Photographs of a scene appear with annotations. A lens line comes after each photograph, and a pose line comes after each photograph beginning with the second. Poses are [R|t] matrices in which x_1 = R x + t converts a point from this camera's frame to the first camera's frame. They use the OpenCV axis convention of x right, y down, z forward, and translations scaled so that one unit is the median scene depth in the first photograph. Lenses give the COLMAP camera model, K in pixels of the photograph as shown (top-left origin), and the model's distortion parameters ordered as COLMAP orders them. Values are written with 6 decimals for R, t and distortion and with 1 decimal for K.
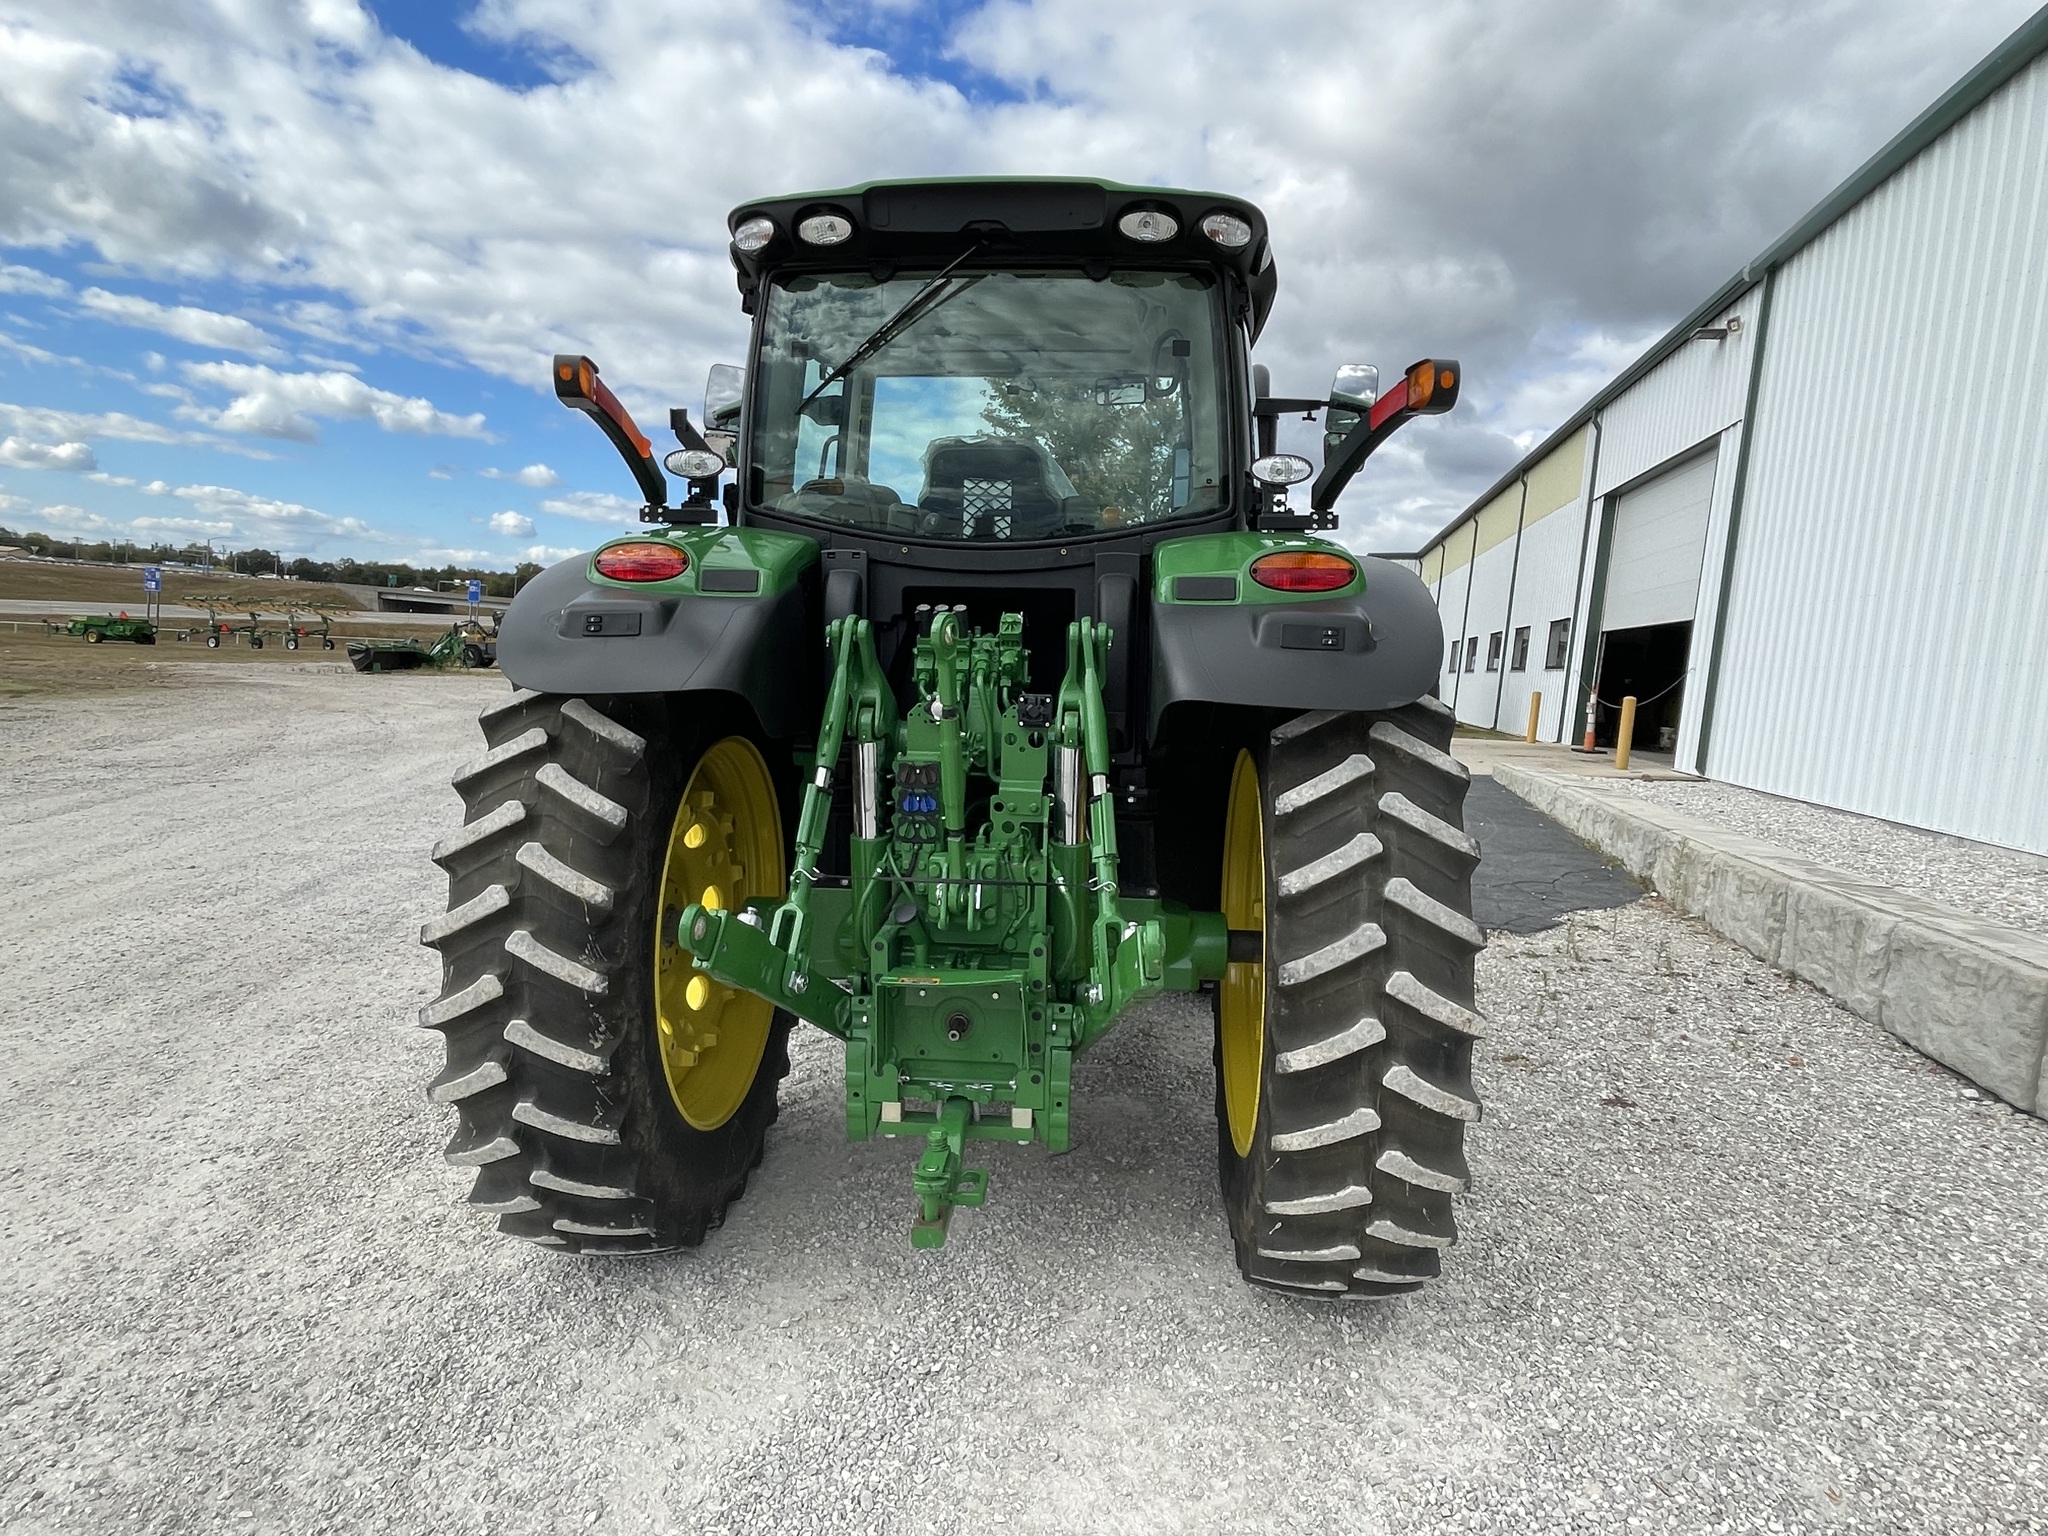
lens RADIAL K [[1185.4, 0, 1025.1], [0, 1185.4, 751.6], [0, 0, 1]] dist [-0.000807, 0.000021]
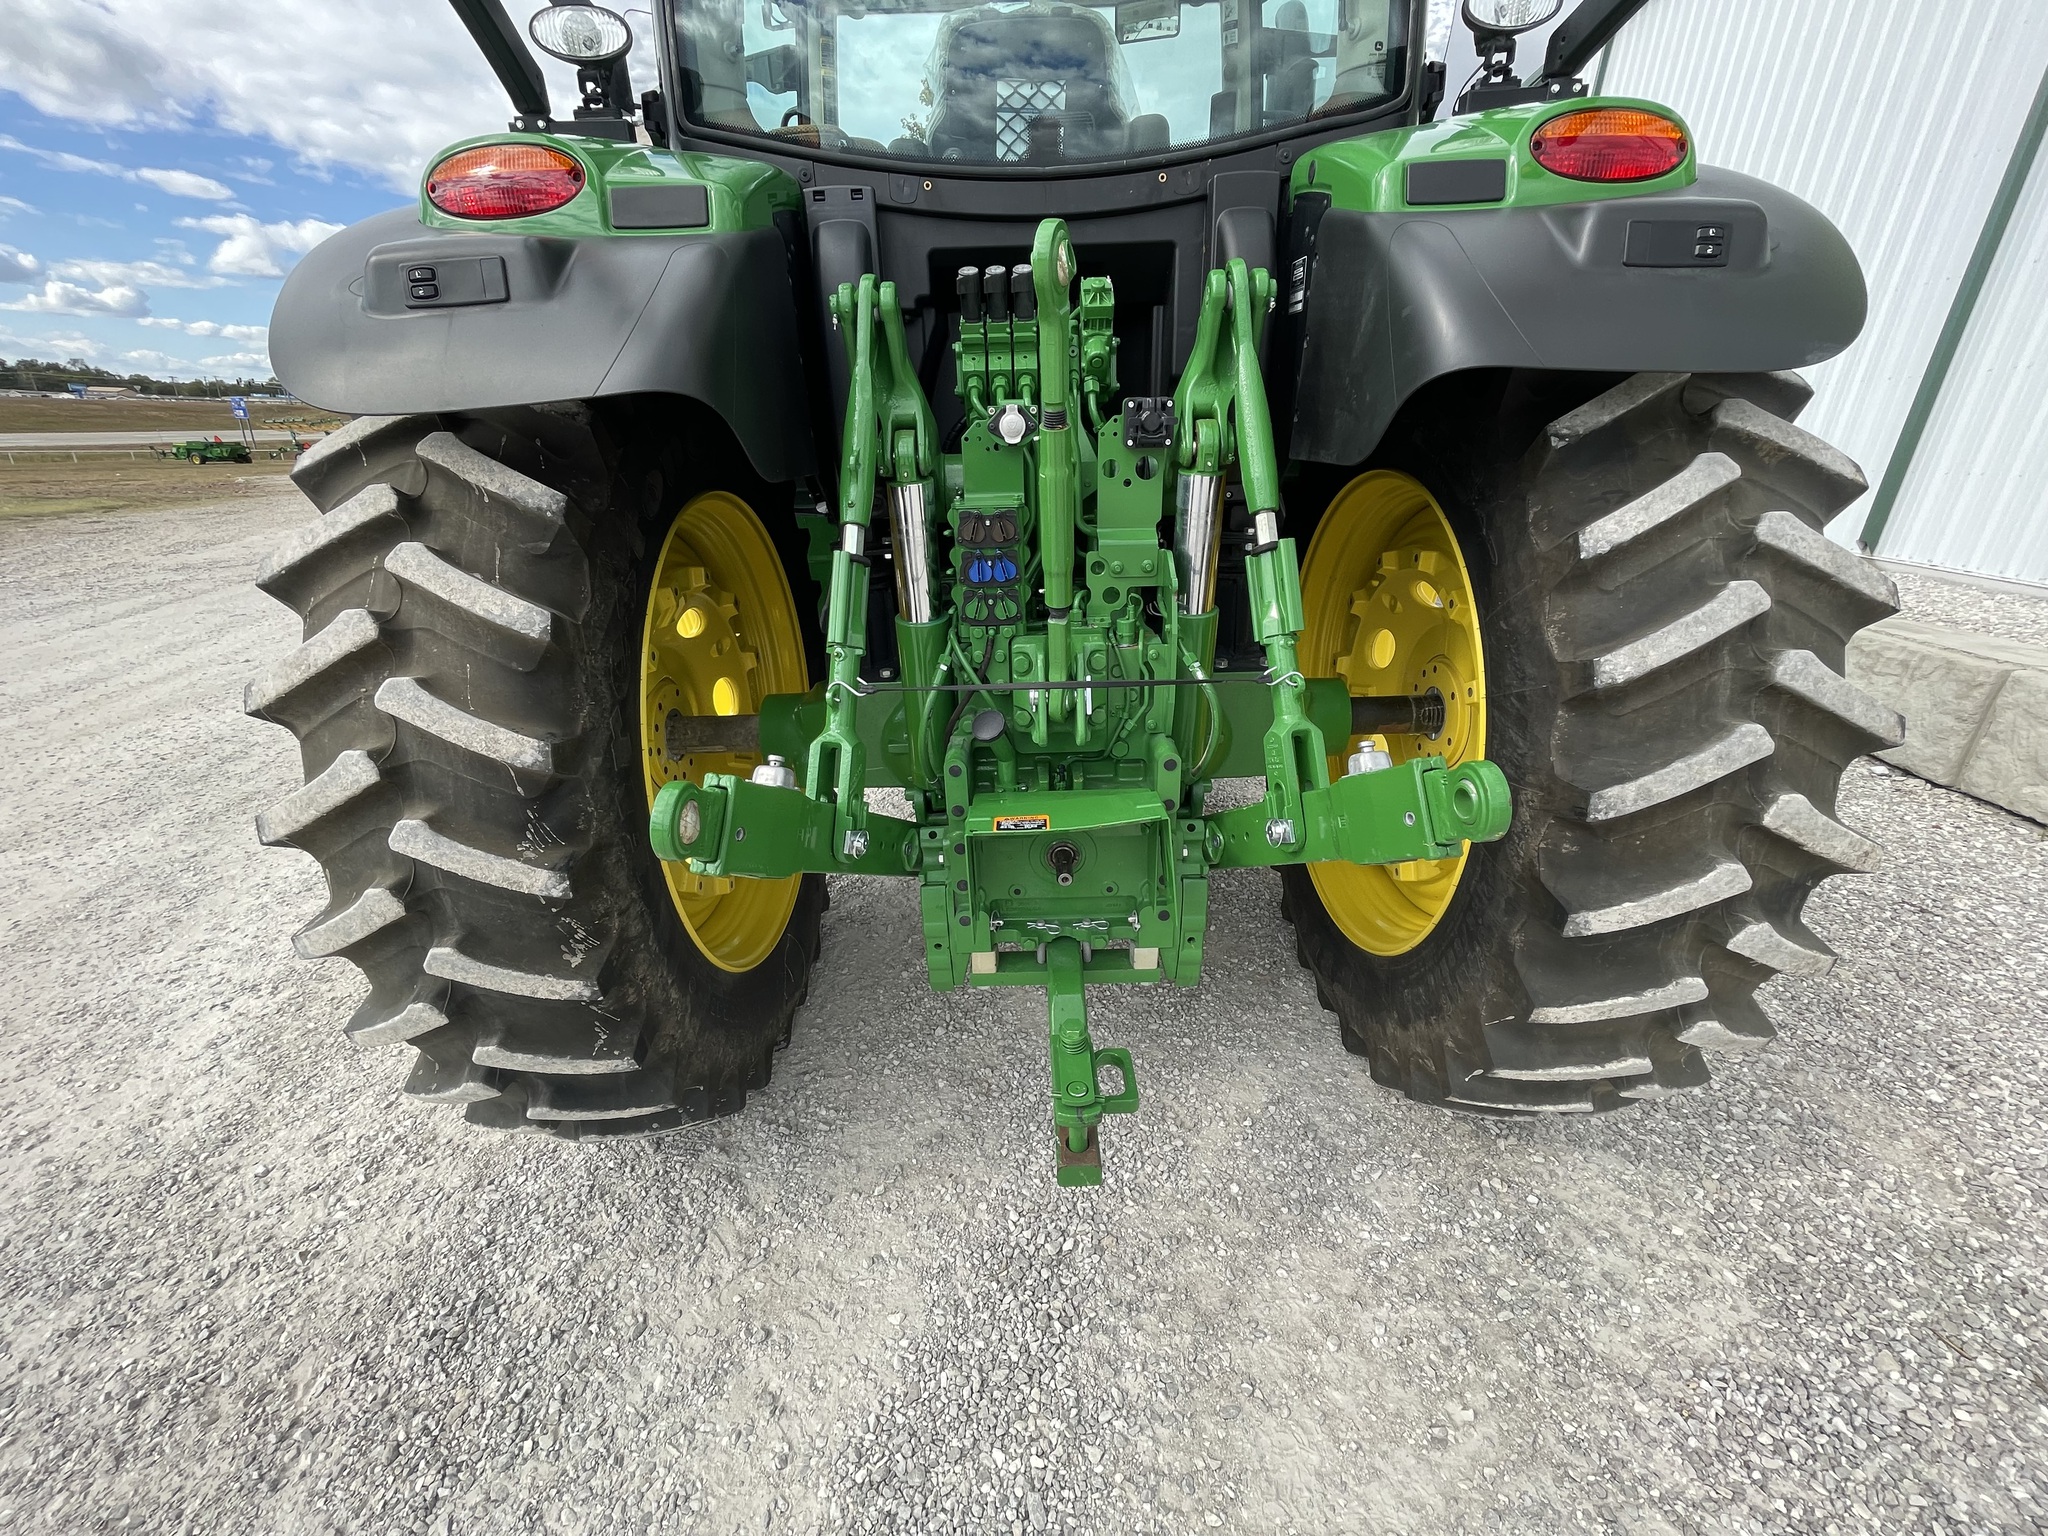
lens RADIAL K [[835.2, 0, 1019.9], [0, 835.2, 767.6], [0, 0, 1]] dist [-0.001931, 0.000377]
pose [[0.995967, -0.072796, 0.052438, -0.107775], [0.054274, 0.954288, 0.293920, 0.010604], [-0.071437, -0.289889, 0.954391, 0.488955]]
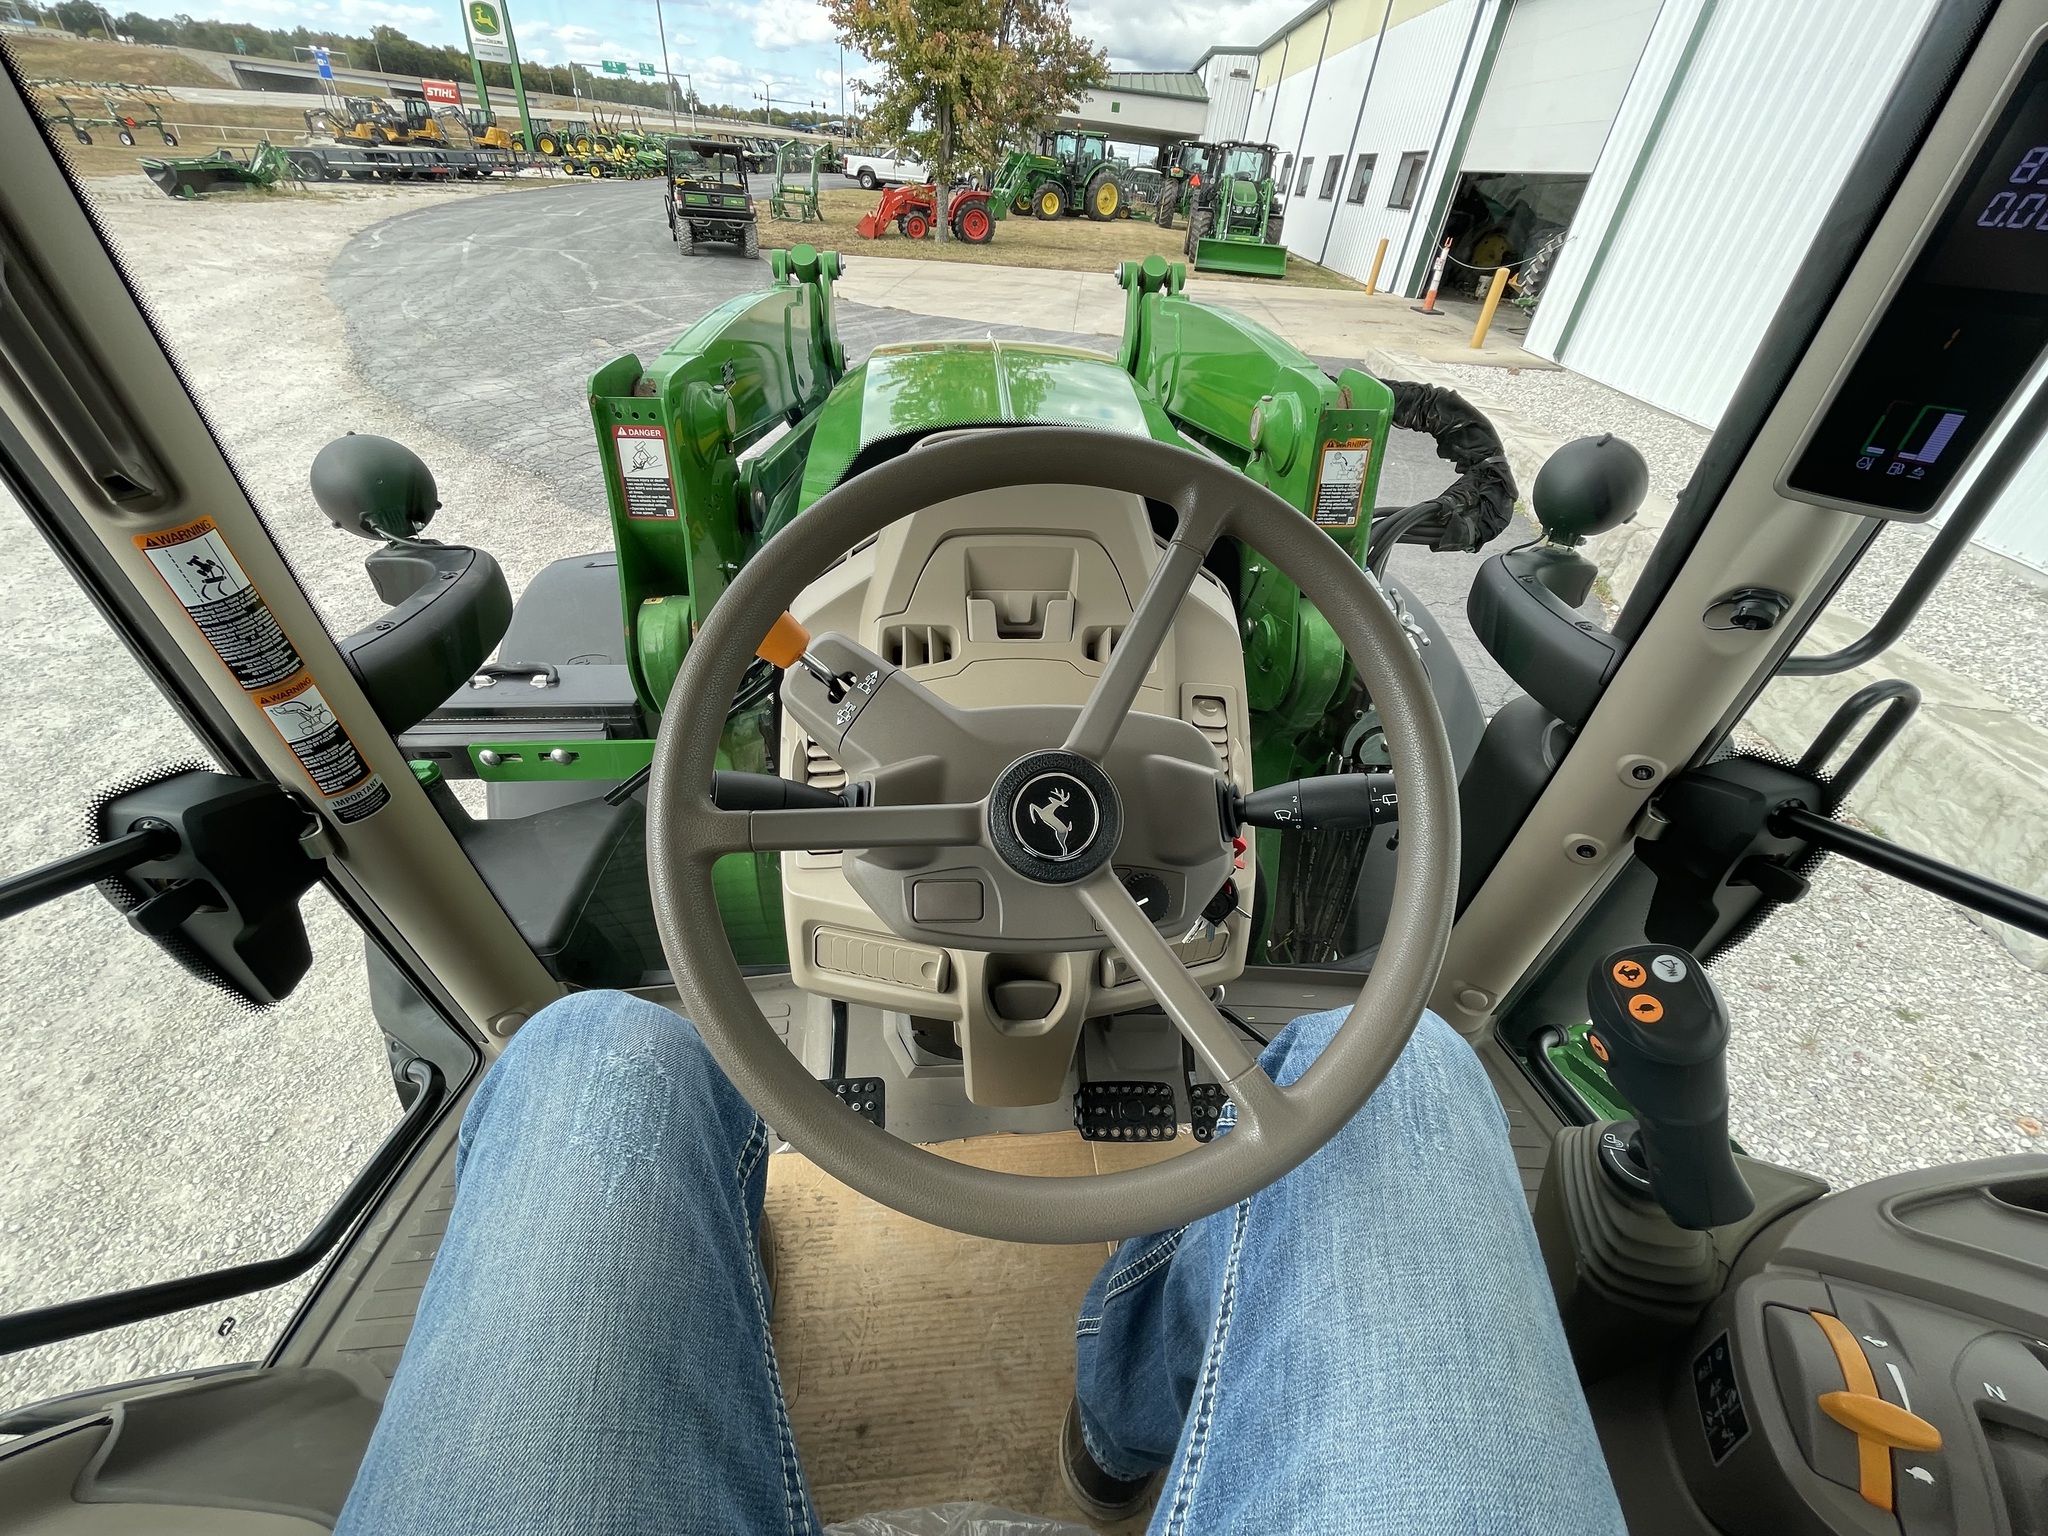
lens RADIAL K [[830.6, 0, 1022.7], [0, 830.6, 766.8], [0, 0, 1]] dist [-0.002468, 0.000154]
pose [[0.991275, -0.070093, 0.111628, -0.034255], [-0.000151, 0.846284, 0.532732, -0.357942], [-0.131810, -0.528101, 0.838890, 1.338246]]
